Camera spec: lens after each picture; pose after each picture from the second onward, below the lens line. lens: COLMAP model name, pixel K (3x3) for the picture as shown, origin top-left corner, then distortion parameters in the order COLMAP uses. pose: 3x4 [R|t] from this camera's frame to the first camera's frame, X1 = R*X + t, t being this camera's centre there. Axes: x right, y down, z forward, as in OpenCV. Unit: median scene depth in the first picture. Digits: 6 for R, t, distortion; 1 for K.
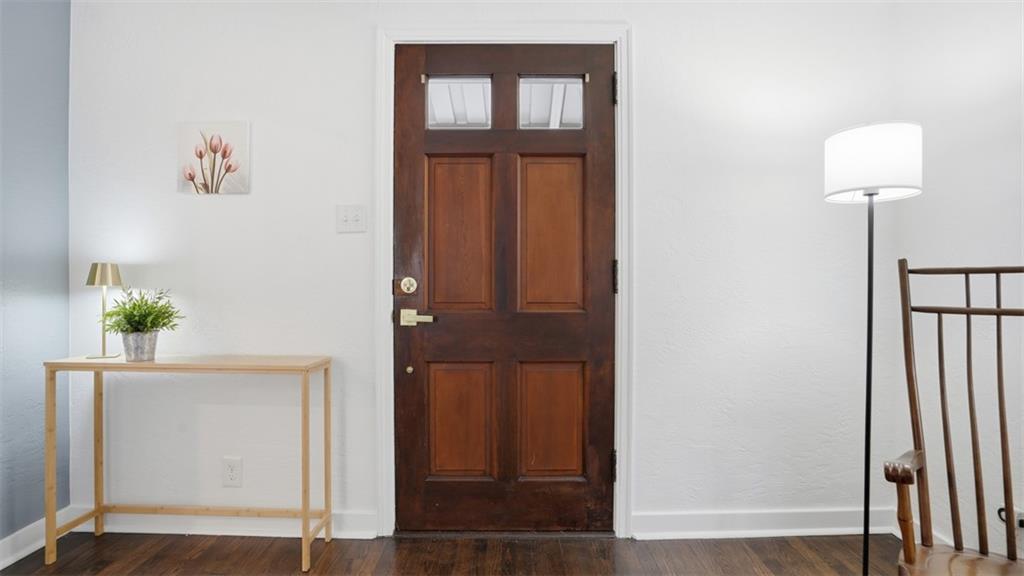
lens RADIAL K [[476.4, 0, 517.1], [0, 476.4, 287.3], [0, 0, 1]] dist [-0.062119, 0.027865]
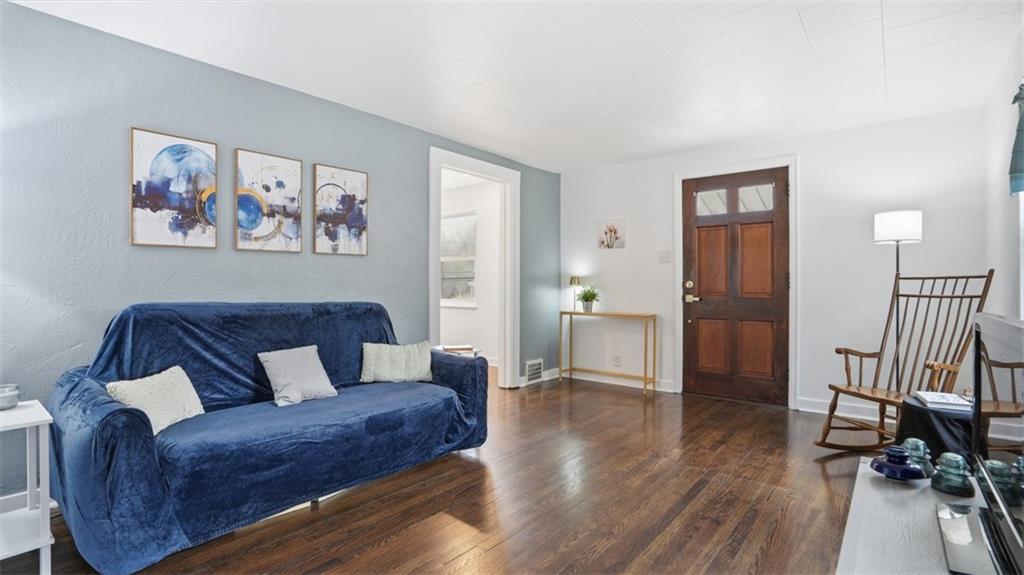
lens RADIAL K [[476.4, 0, 517.1], [0, 476.4, 286.8], [0, 0, 1]] dist [-0.062119, 0.027865]
pose [[0.780560, 0.001666, -0.625079, 0.557456], [0.001625, 0.999988, 0.004694, -0.005147], [0.625079, -0.004679, 0.780547, -1.322352]]
